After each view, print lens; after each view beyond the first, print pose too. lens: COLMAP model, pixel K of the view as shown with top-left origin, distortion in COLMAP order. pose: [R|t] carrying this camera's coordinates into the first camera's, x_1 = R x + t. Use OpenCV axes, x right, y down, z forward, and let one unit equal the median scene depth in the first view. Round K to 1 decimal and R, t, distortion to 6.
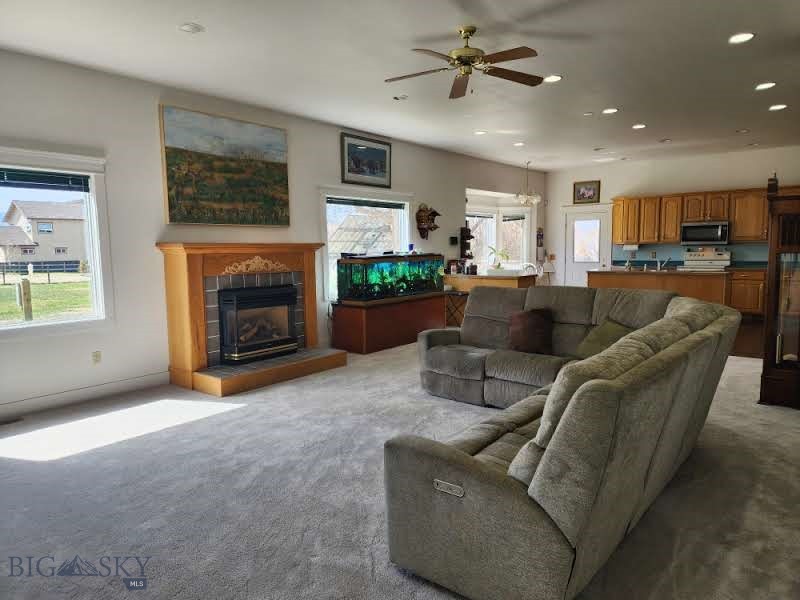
lens RADIAL K [[531.7, 0, 390.7], [0, 531.7, 299.0], [0, 0, 1]] dist [0.067982, -0.011952]
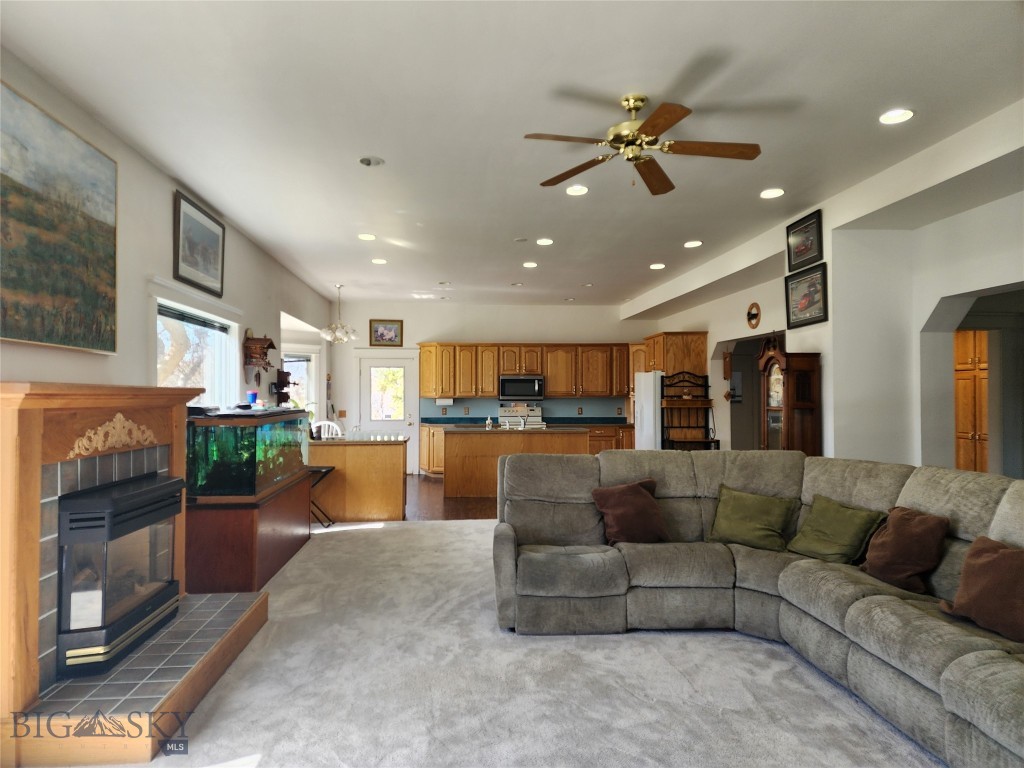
lens RADIAL K [[680.6, 0, 487.7], [0, 680.6, 383.7], [0, 0, 1]] dist [0.067982, -0.011952]
pose [[0.722332, 0.024982, 0.691095, -0.260230], [0.060235, 0.993276, -0.098863, -0.017006], [-0.688918, 0.113040, 0.715971, 0.214126]]
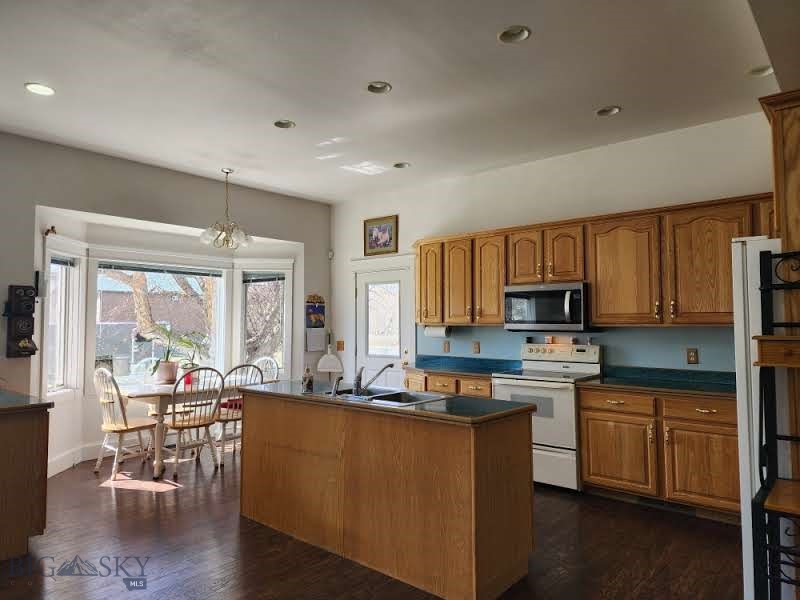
lens RADIAL K [[531.7, 0, 369.3], [0, 531.7, 310.2], [0, 0, 1]] dist [0.067982, -0.011952]
pose [[0.999292, 0.011501, -0.035832, 0.437049], [-0.015809, 0.992360, -0.122362, -0.056708], [0.034151, 0.122841, 0.991839, 0.516744]]
